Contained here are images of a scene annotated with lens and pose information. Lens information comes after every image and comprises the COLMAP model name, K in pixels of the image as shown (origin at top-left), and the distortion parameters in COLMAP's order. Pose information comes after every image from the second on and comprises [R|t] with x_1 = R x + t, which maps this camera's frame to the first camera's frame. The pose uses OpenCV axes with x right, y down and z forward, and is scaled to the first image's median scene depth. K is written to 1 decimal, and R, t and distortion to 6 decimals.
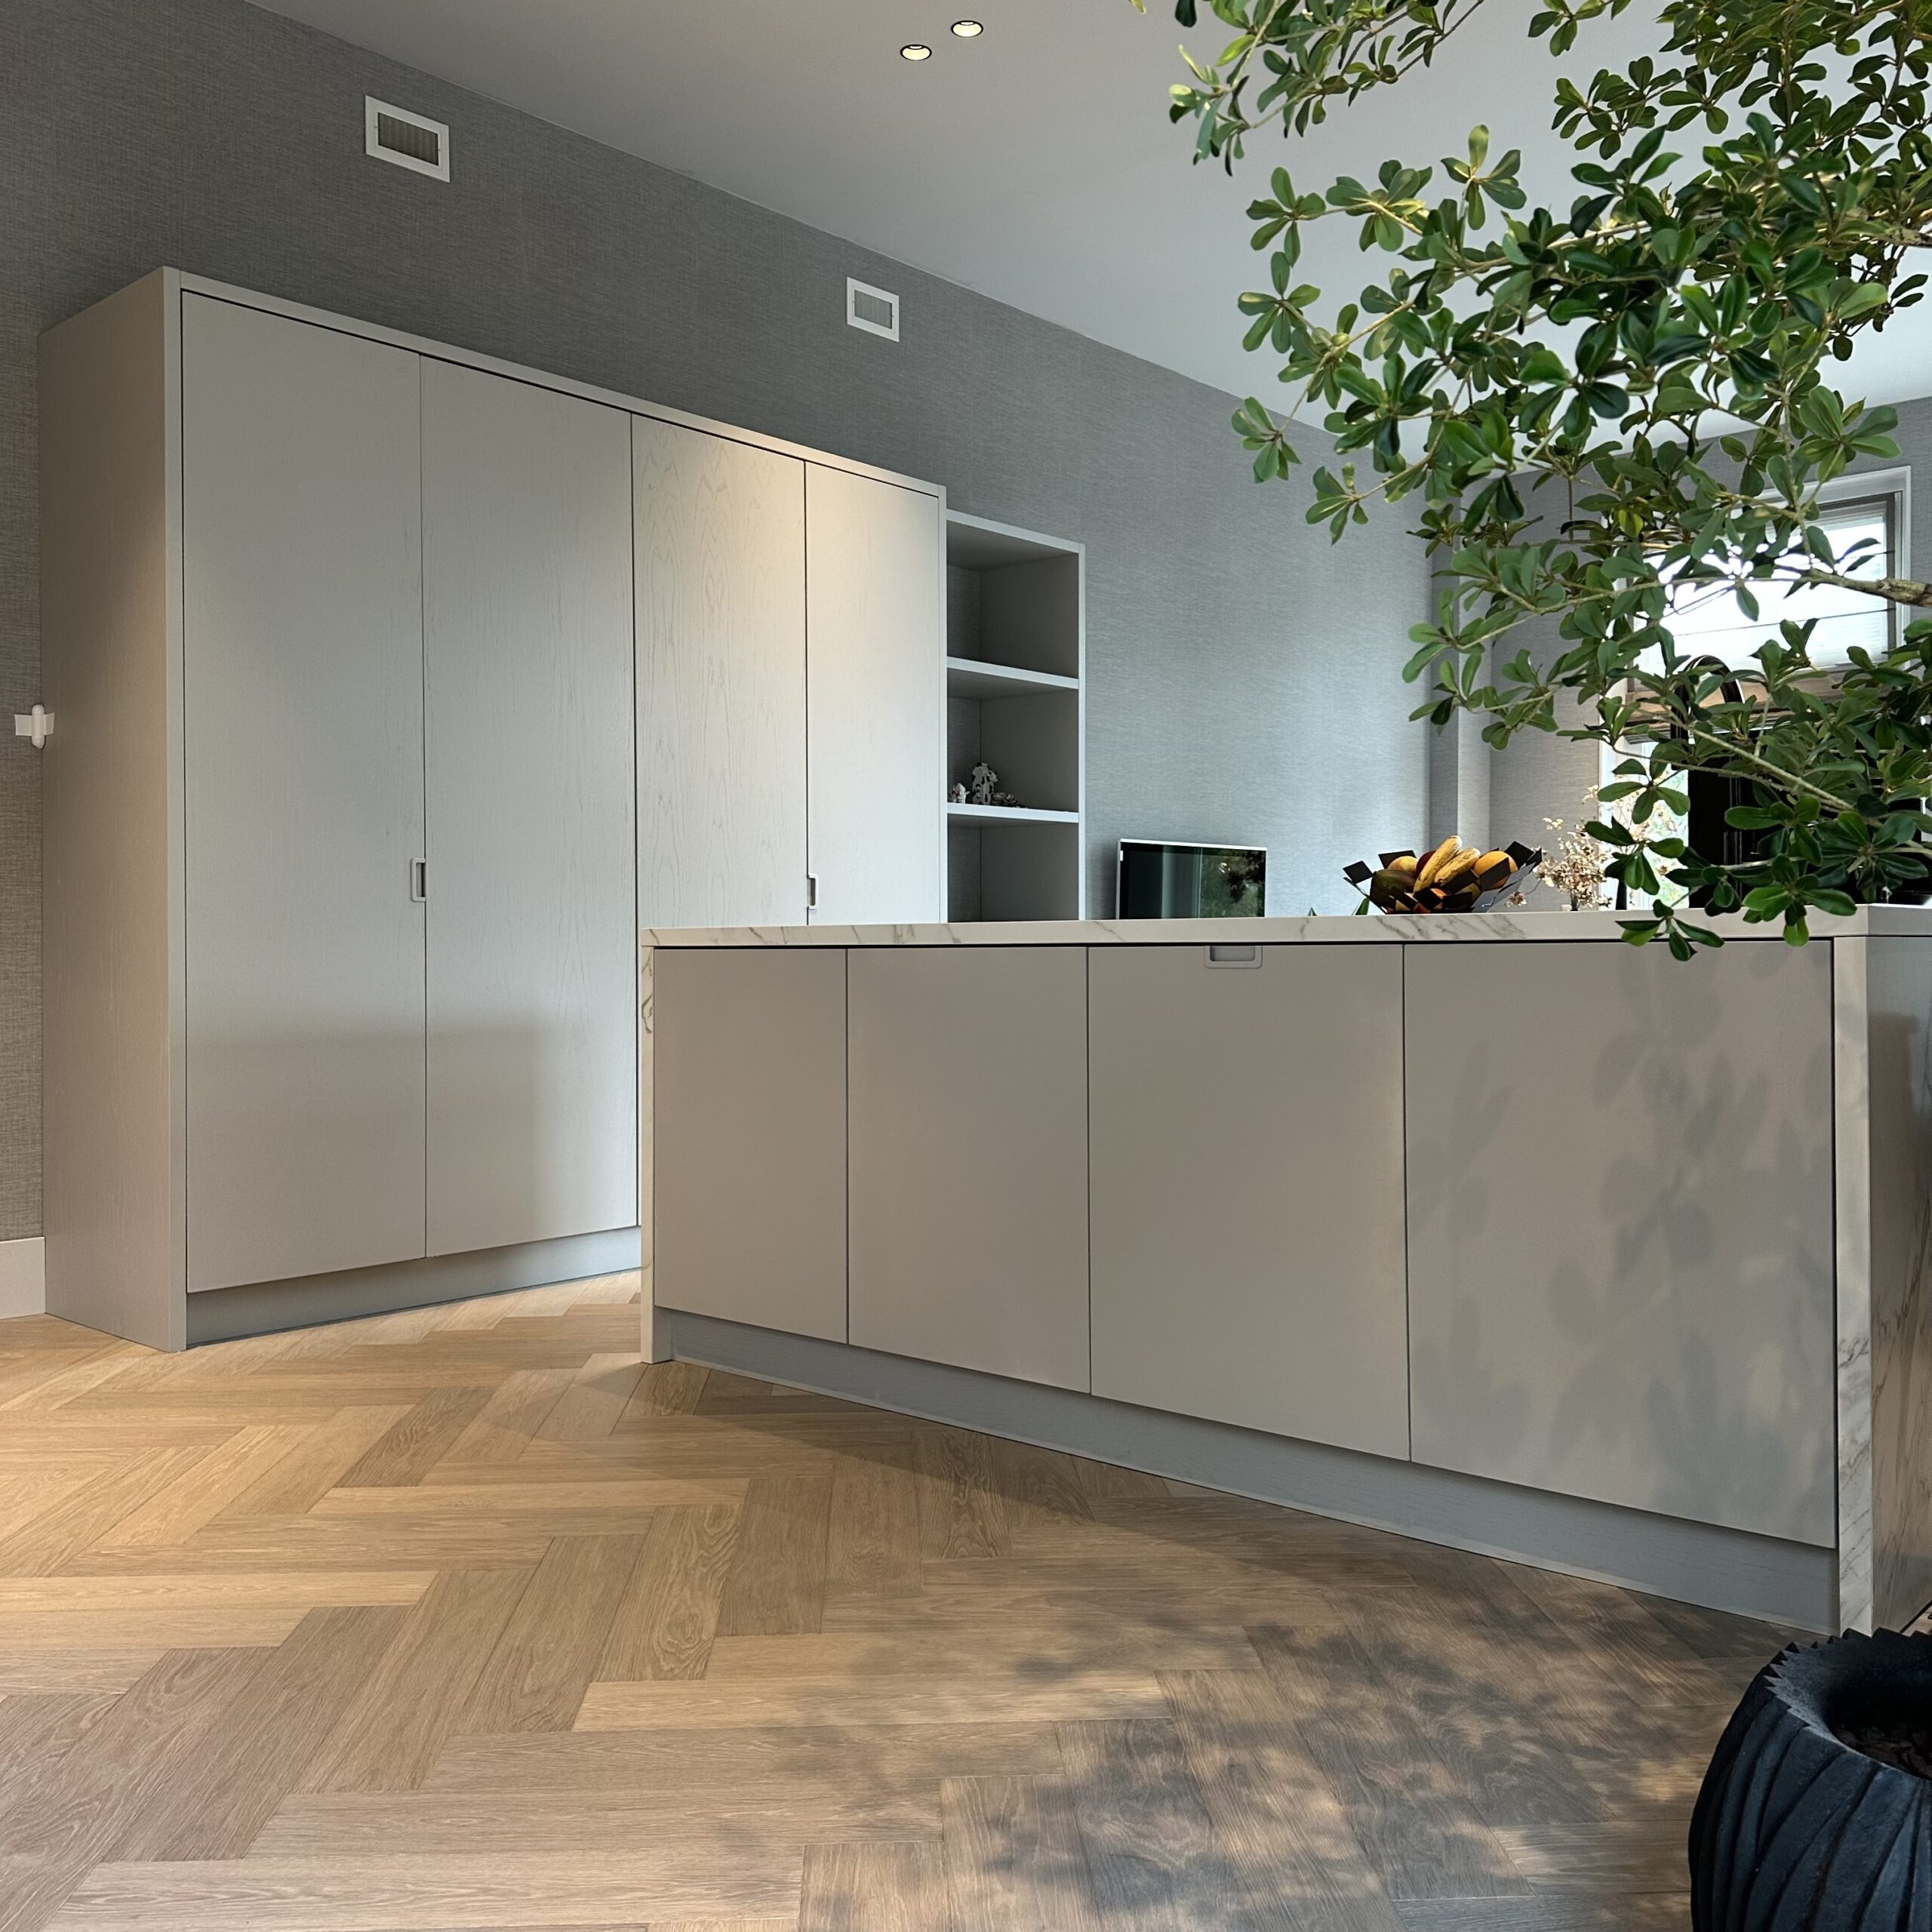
lens RADIAL K [[1824.1, 0, 966.0], [0, 1824.1, 966.0], [0, 0, 1]] dist [0.095781, -0.067085]
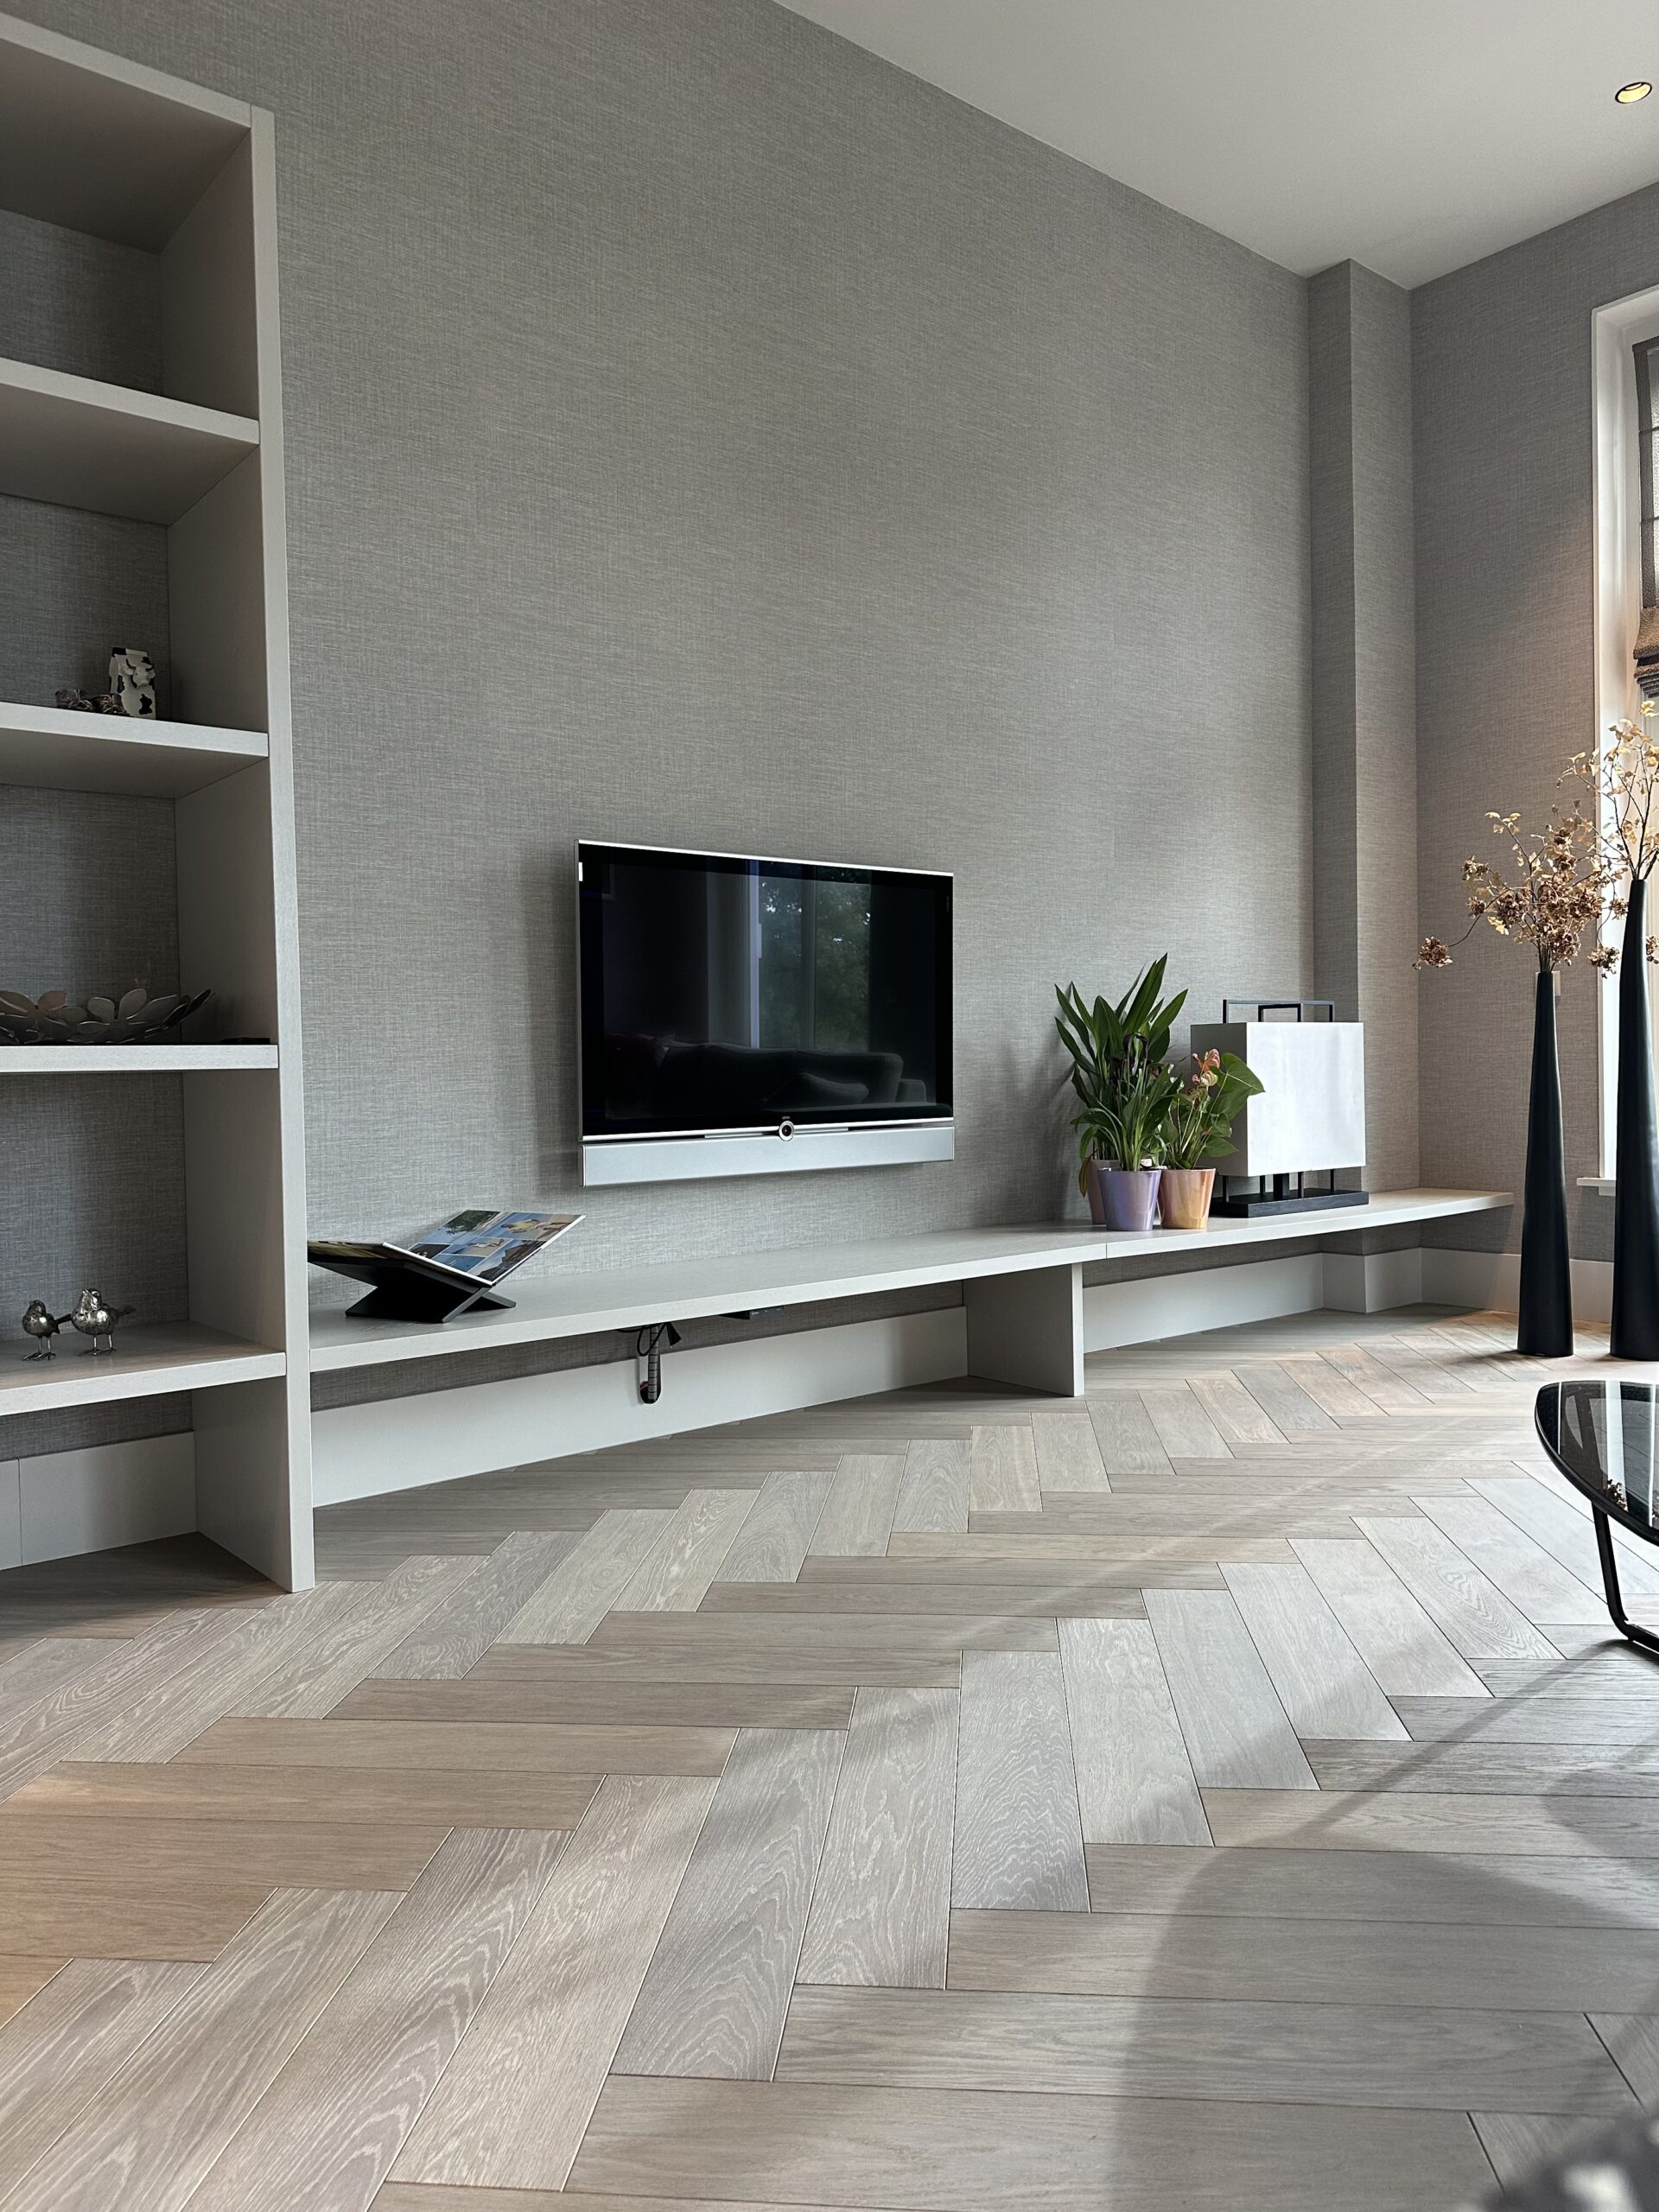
lens RADIAL K [[1623.5, 0, 829.5], [0, 1623.5, 1106.0], [0, 0, 1]] dist [-0.001720, -0.006725]
pose [[0.988522, -0.012962, -0.150518, 0.200974], [0.012831, 0.999916, -0.001841, 0.005236], [0.150529, -0.000111, 0.988606, 0.519913]]
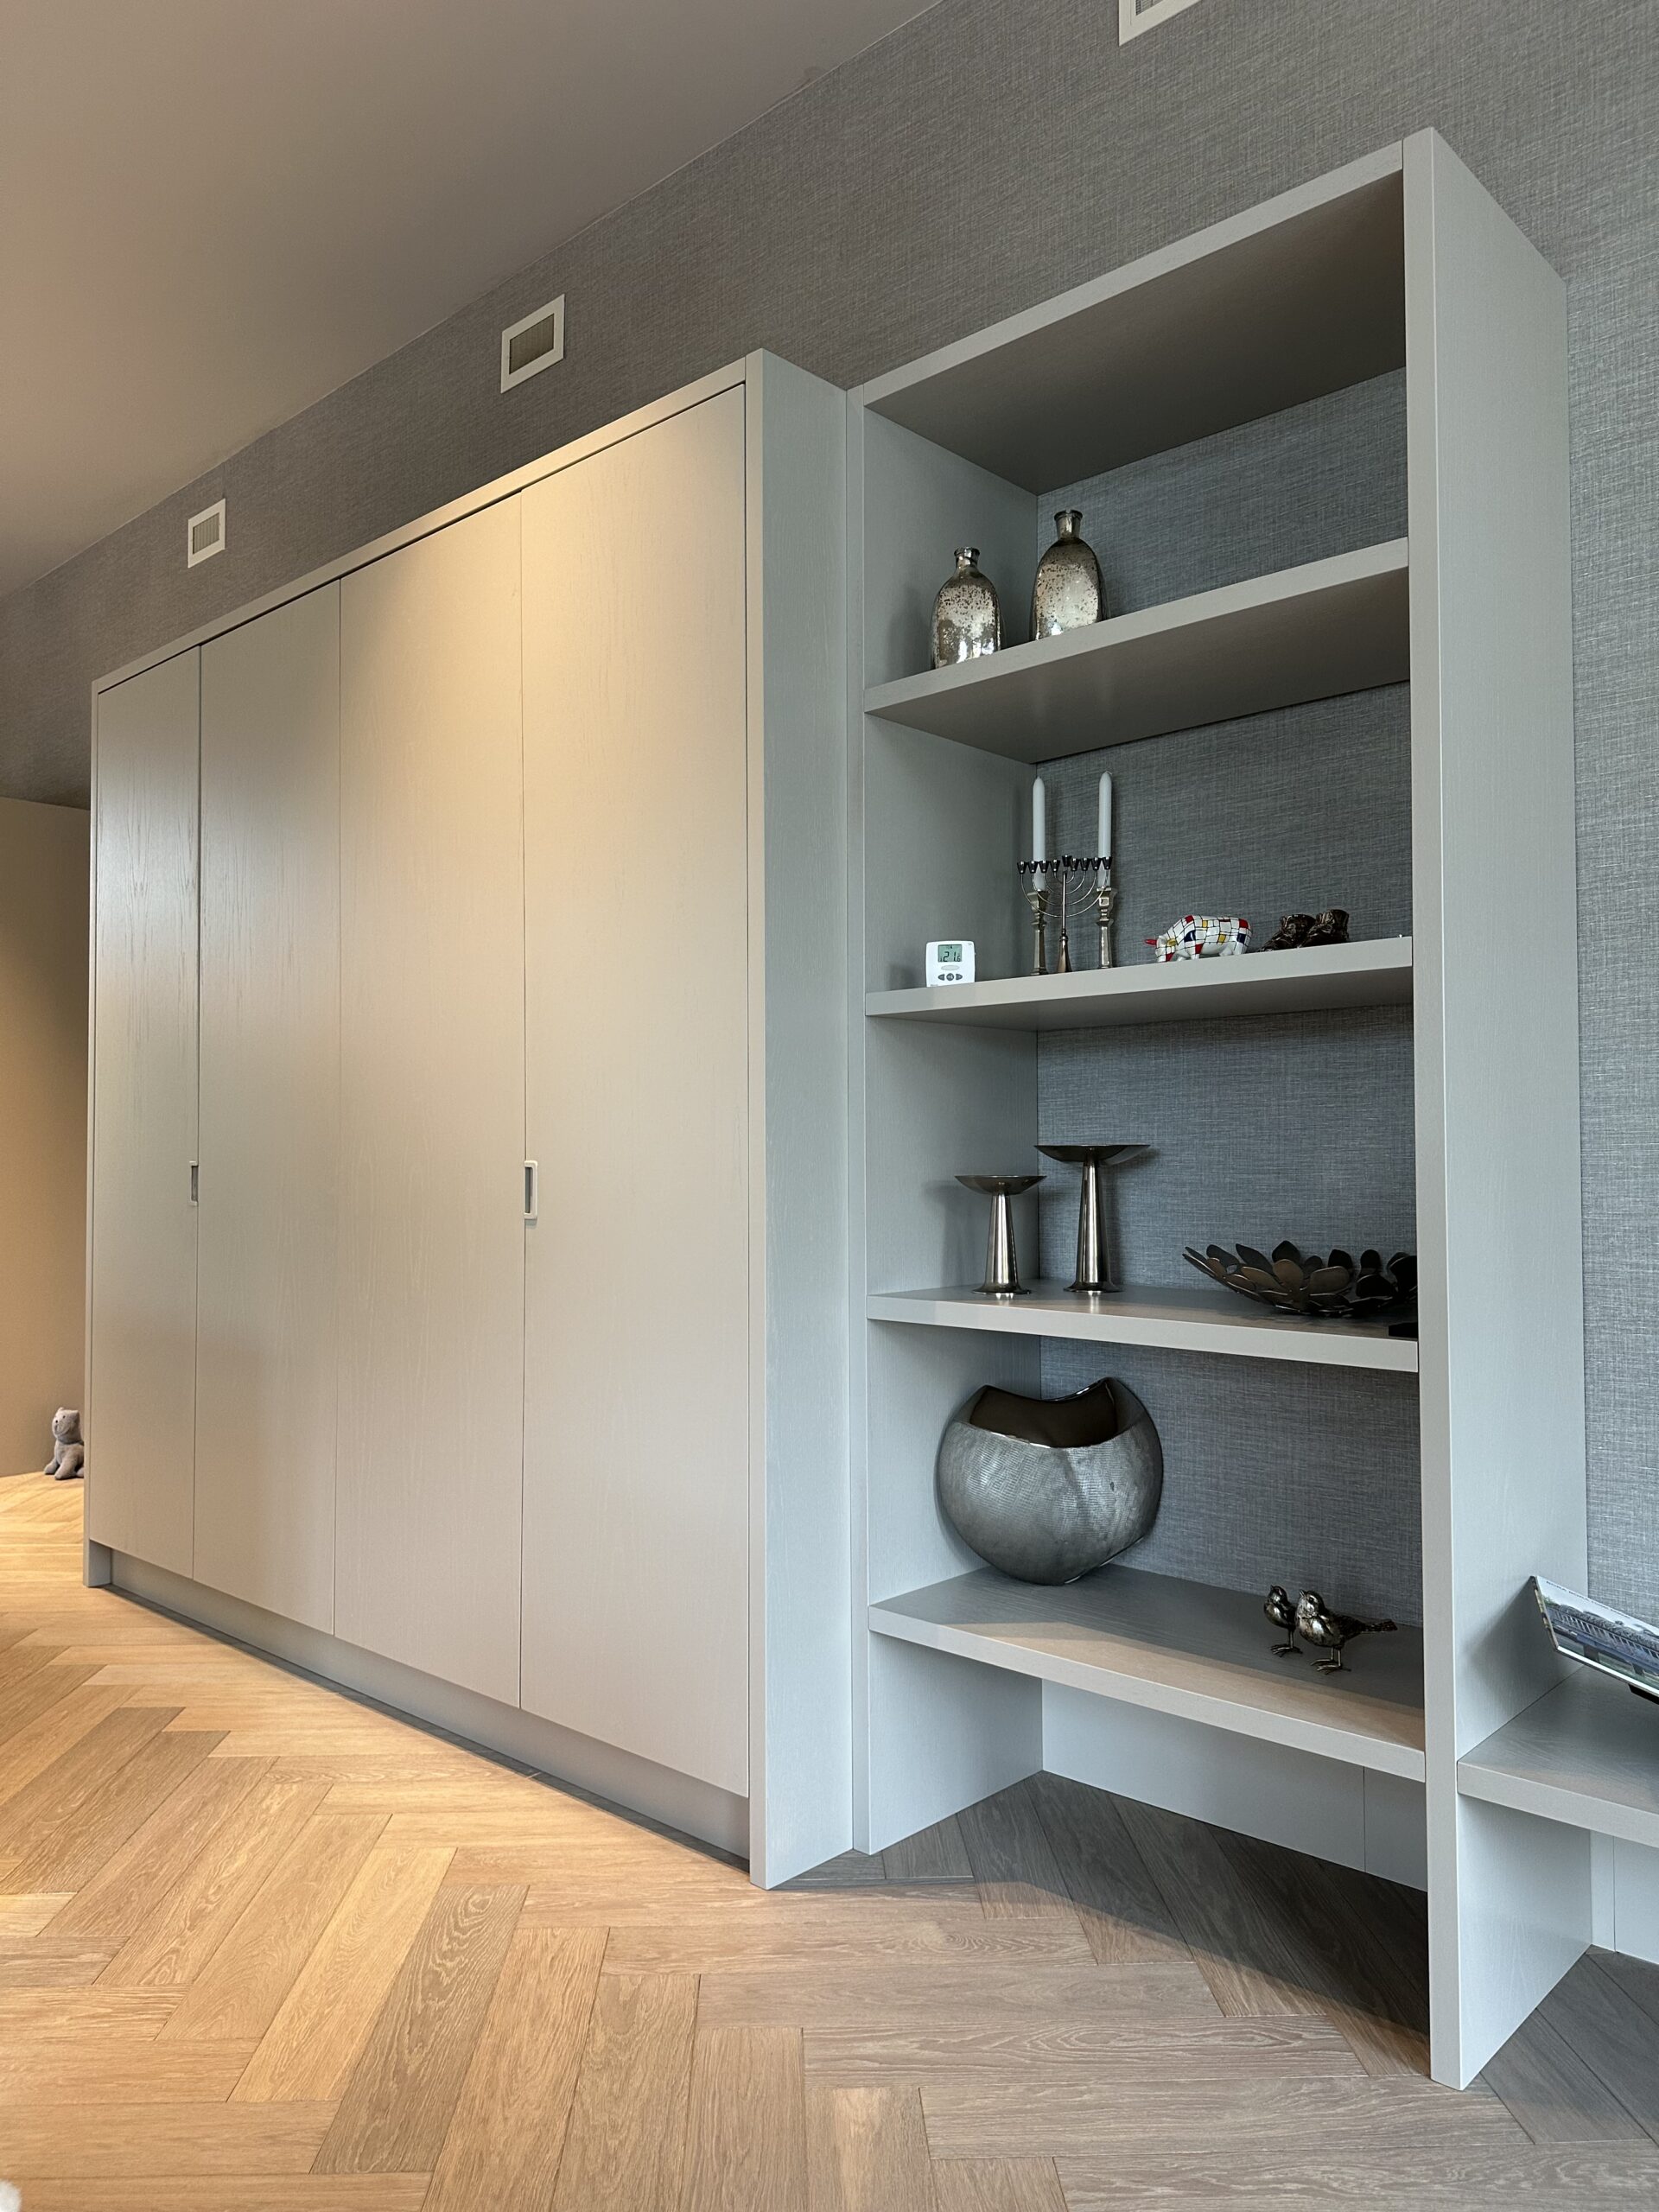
lens RADIAL K [[1569.1, 0, 829.5], [0, 1569.1, 1106.0], [0, 0, 1]] dist [0.000816, 0.001300]
pose [[-0.033012, -0.035170, -0.998836, 0.278313], [-0.012867, 0.999313, -0.034762, -0.031168], [0.999372, 0.011704, -0.033442, 0.722563]]
